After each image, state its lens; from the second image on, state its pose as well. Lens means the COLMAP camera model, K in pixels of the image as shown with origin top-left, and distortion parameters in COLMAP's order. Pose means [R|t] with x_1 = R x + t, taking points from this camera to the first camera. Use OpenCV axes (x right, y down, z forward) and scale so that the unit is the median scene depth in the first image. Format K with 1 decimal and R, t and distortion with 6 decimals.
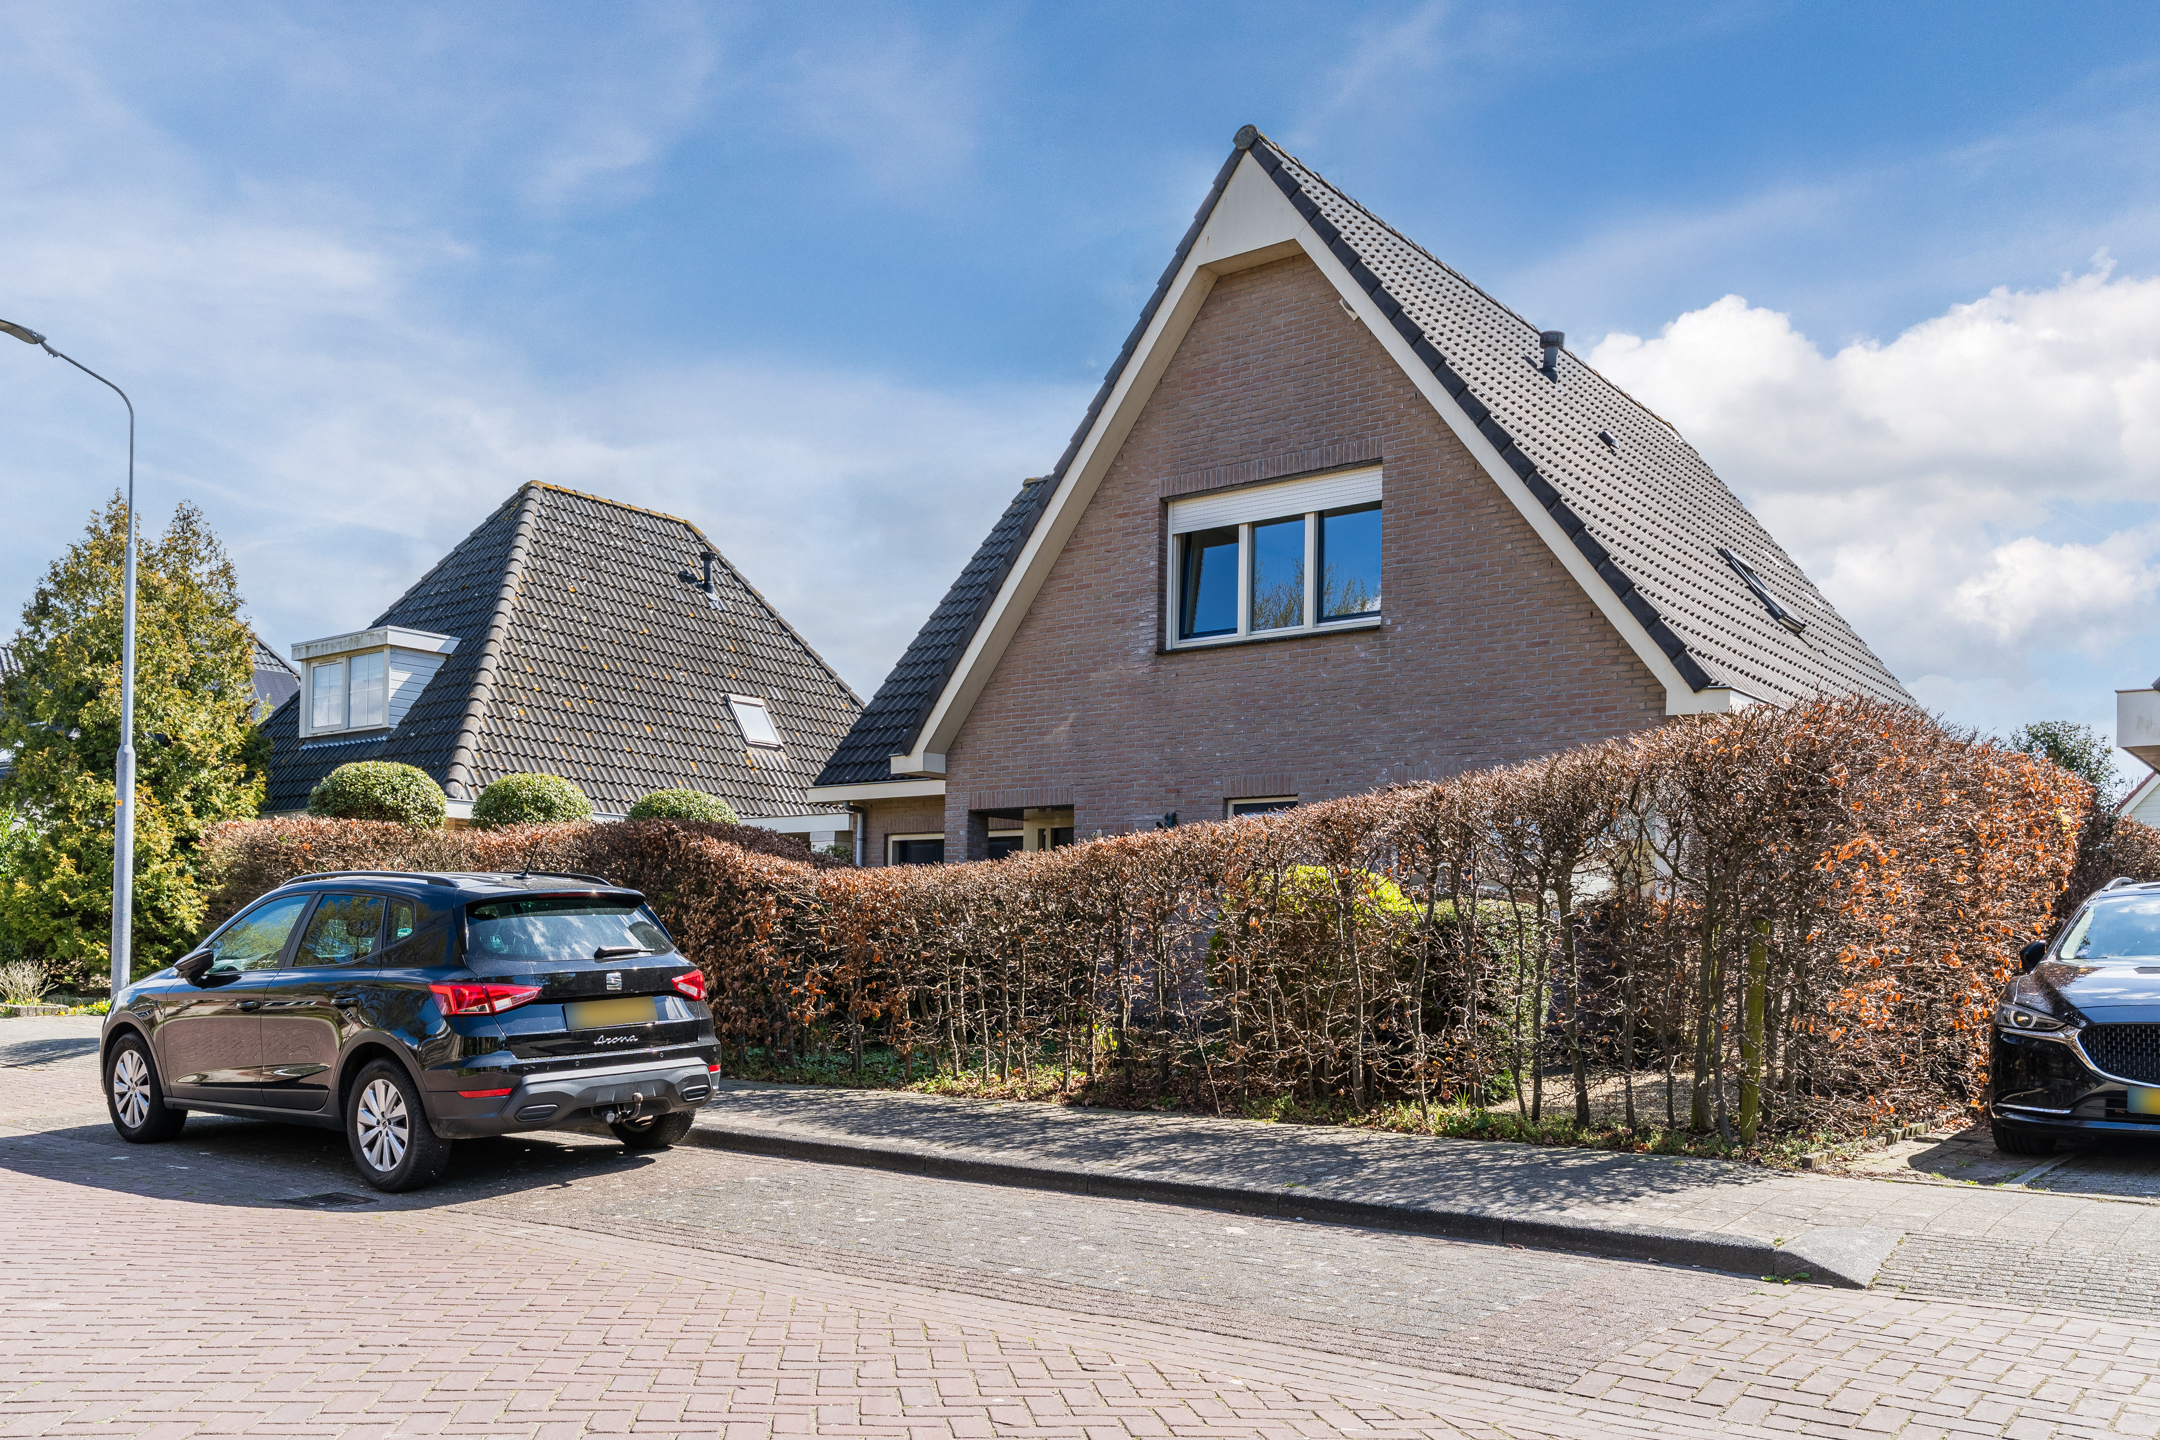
lens RADIAL K [[1743.5, 0, 1080.0], [0, 1743.5, 720.0], [0, 0, 1]] dist [-0.003294, -0.000352]
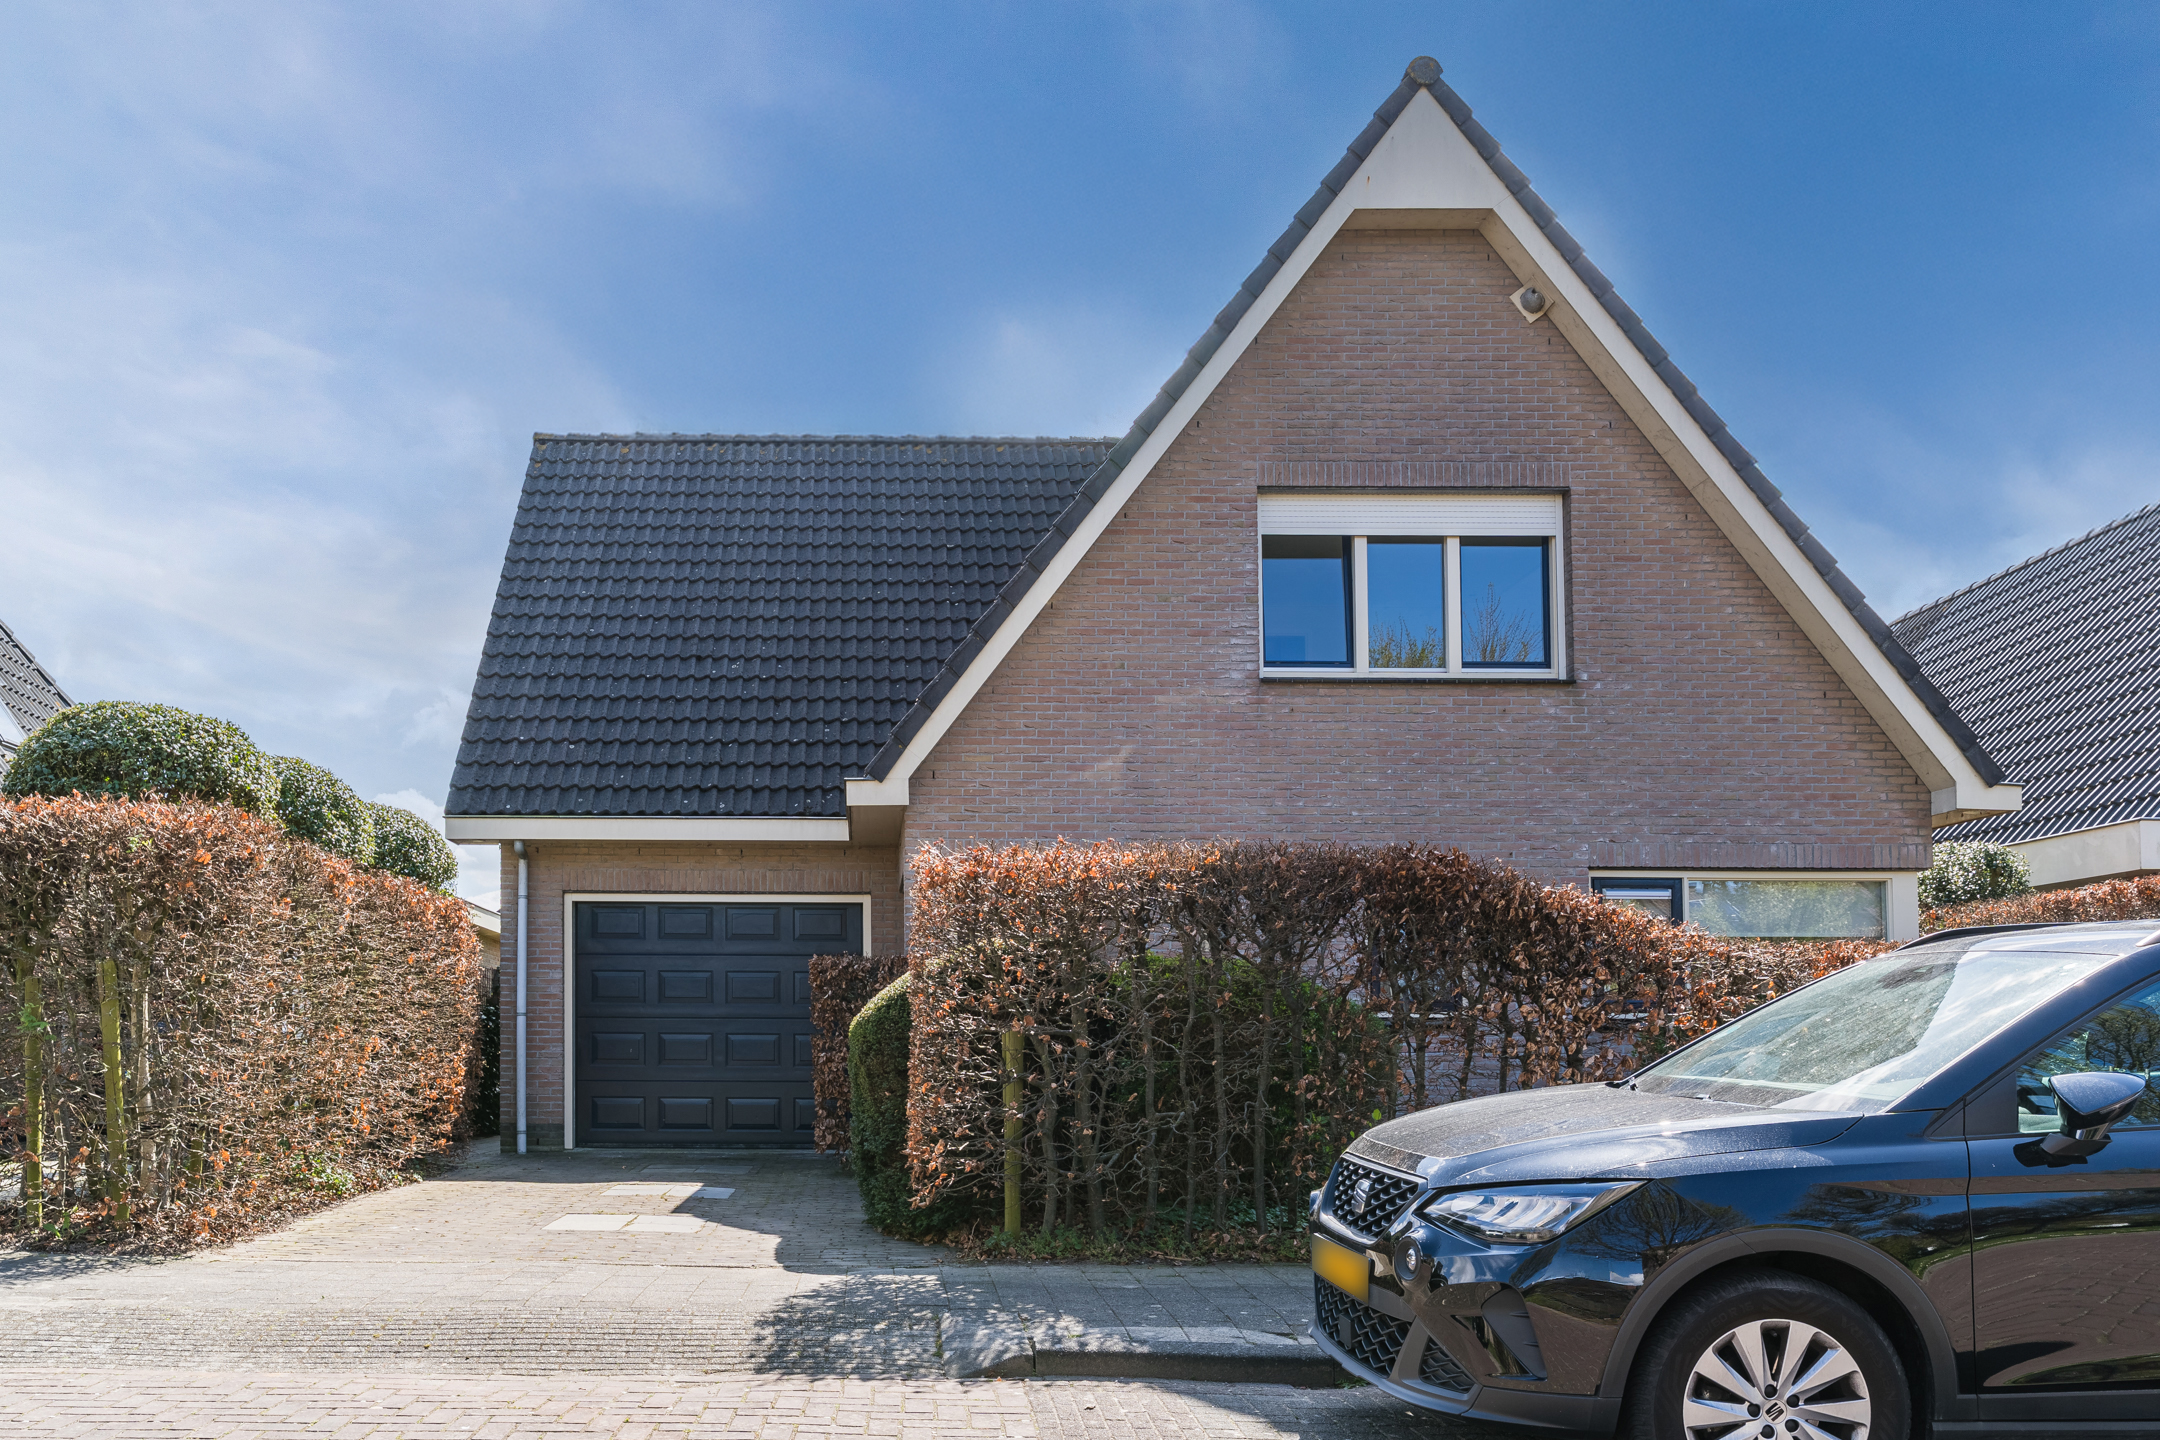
lens RADIAL K [[1794.4, 0, 1079.4], [0, 1794.4, 832.5], [0, 0, 1]] dist [0.006337, 0.004201]
pose [[0.789268, 0.070851, 0.609948, -0.541796], [-0.075836, 0.996964, -0.017676, 0.054136], [-0.609348, -0.032305, 0.792245, 0.425569]]
